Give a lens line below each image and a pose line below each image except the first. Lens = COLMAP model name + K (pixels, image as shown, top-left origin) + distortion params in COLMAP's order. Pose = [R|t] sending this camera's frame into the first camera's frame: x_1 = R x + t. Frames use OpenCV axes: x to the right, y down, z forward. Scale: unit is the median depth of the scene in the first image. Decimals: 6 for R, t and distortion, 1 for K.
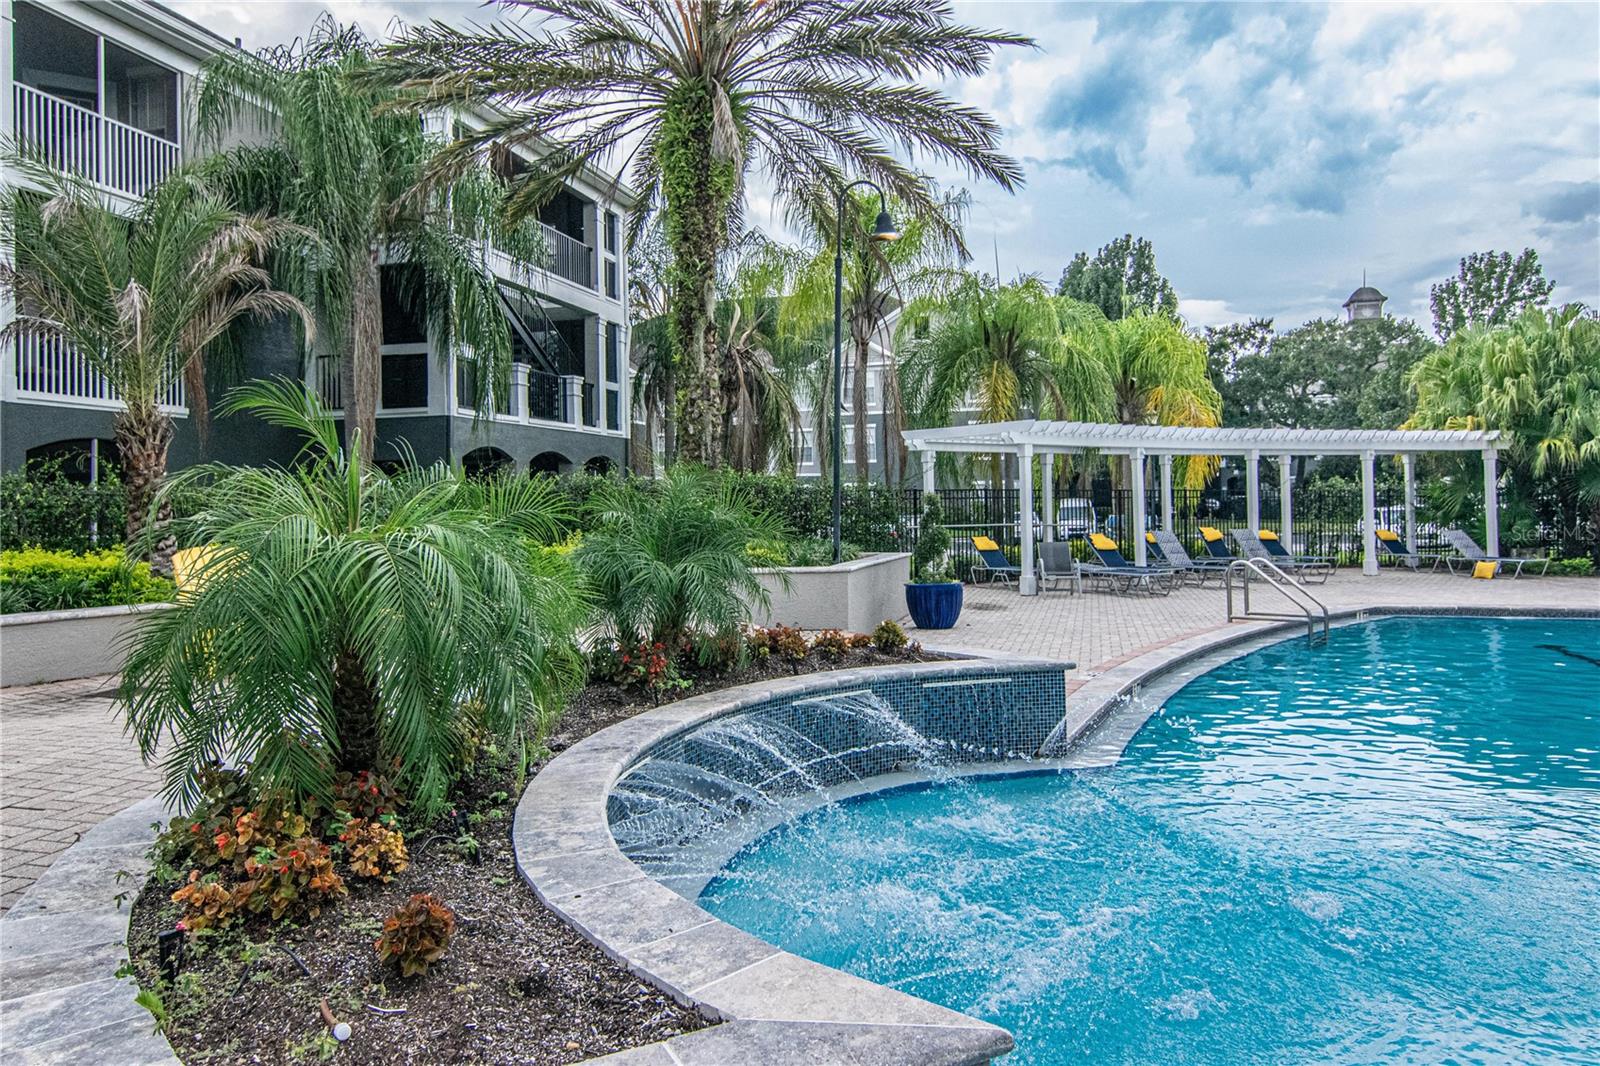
lens RADIAL K [[1059.2, 0, 796.6], [0, 1059.2, 481.6], [0, 0, 1]] dist [0.039742, -0.000212]
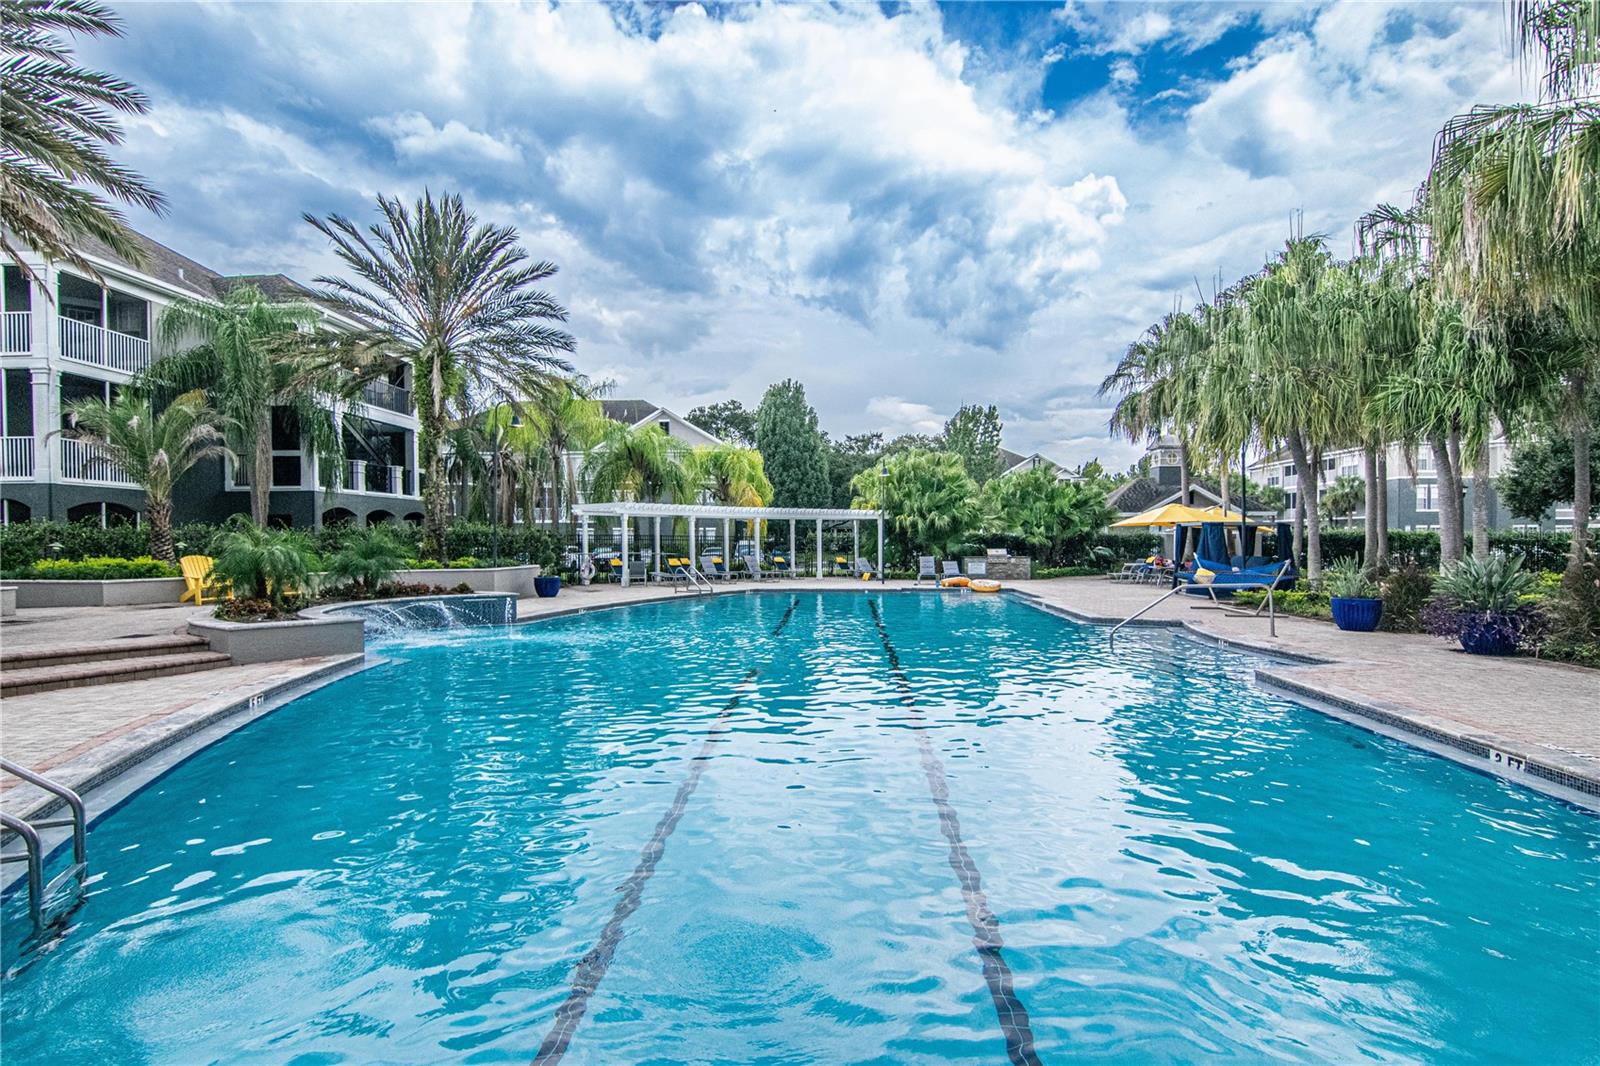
lens RADIAL K [[770.1, 0, 801.2], [0, 770.1, 546.0], [0, 0, 1]] dist [0.003996, -0.007406]
pose [[0.974637, 0.009863, 0.223576, 0.183438], [-0.015799, 0.999568, 0.024775, -0.012436], [-0.223235, -0.027679, 0.974372, -0.451407]]
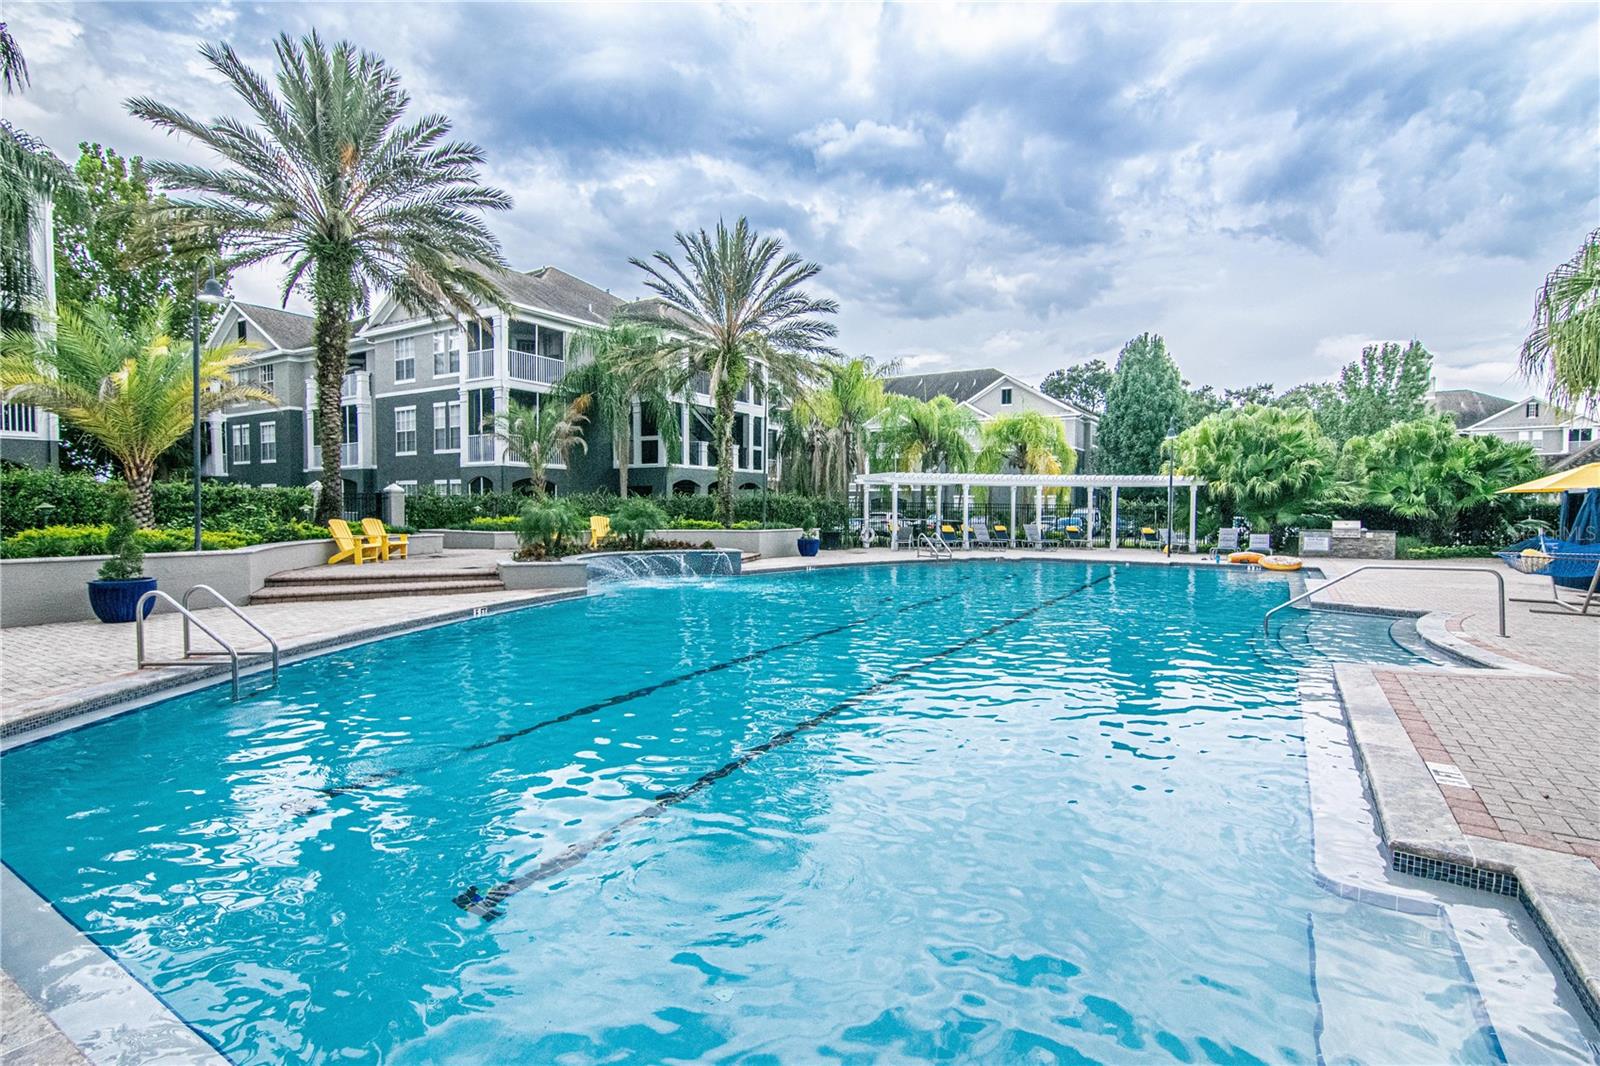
lens RADIAL K [[765.6, 0, 800.0], [0, 765.6, 533.0], [0, 0, 1]] dist [0.002829, -0.007089]
pose [[0.961935, 0.027477, -0.271895, 0.393455], [-0.012140, 0.998247, 0.057930, -0.017411], [0.273010, -0.052424, 0.960582, -0.509635]]
